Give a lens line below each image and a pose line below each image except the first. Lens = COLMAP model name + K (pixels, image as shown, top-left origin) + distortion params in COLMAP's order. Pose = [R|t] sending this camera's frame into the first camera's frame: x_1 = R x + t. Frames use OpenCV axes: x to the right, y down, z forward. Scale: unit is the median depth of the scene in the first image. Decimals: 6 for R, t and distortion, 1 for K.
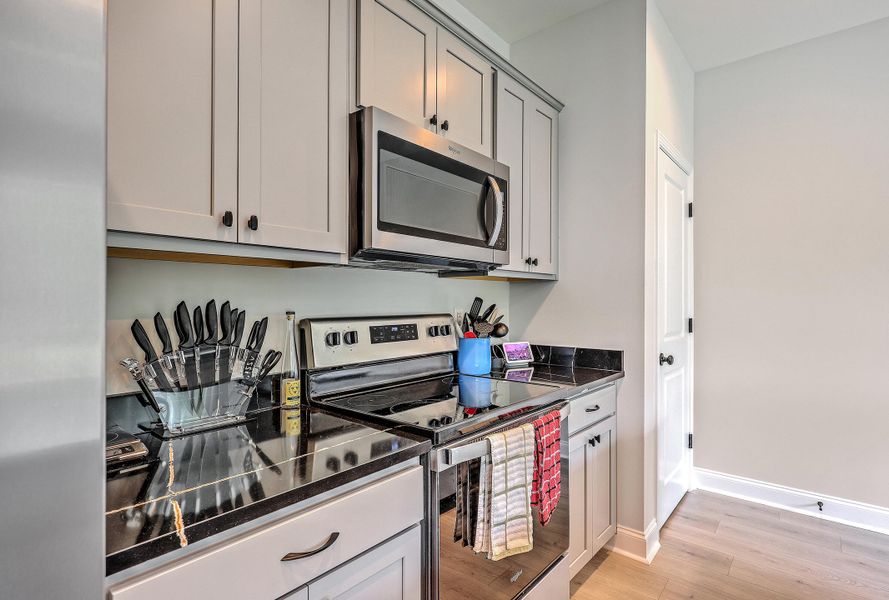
lens RADIAL K [[448.6, 0, 444.8], [0, 448.6, 299.9], [0, 0, 1]] dist [-0.004004, -0.000195]
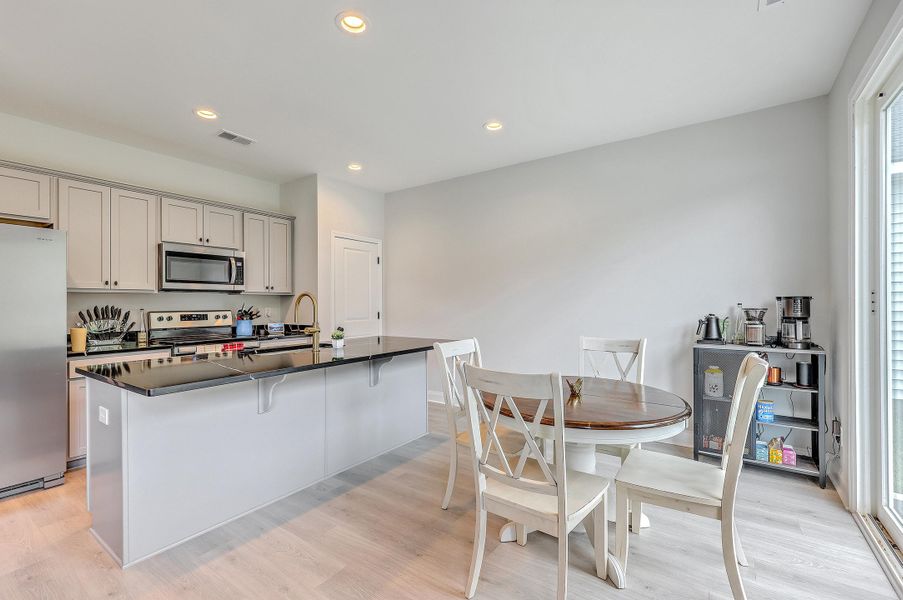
lens RADIAL K [[399.9, 0, 448.6], [0, 399.9, 303.7], [0, 0, 1]] dist [0.008643, 0.000026]
pose [[0.996927, -0.008343, 0.077896, 1.314537], [0.008157, 0.999963, 0.002707, 0.000258], [-0.077915, -0.002063, 0.996958, -1.601654]]
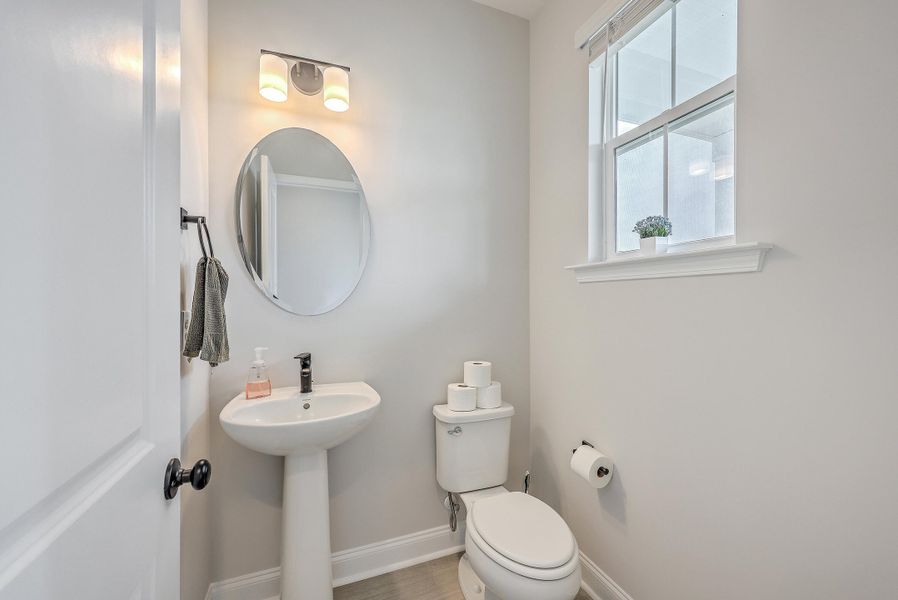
lens RADIAL K [[365.9, 0, 449.6], [0, 365.9, 300.4], [0, 0, 1]] dist [0.010456, 0.000152]
pose [[0.482200, -0.002748, 0.876057, 0.518567], [-0.000083, 0.999995, 0.003183, 0.004022], [-0.876061, -0.001608, 0.482197, 1.039065]]
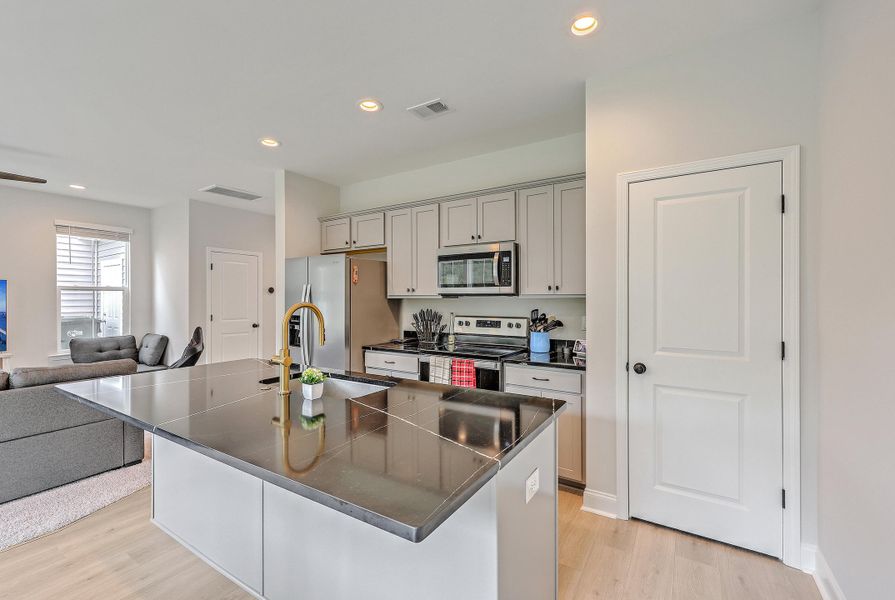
lens RADIAL K [[385.9, 0, 451.0], [0, 385.9, 298.4], [0, 0, 1]] dist [0.015424, -0.000378]
pose [[0.131769, -0.001707, -0.991279, 2.078570], [0.003752, 0.999992, -0.001223, -0.064506], [0.991273, -0.003559, 0.131775, 0.601066]]
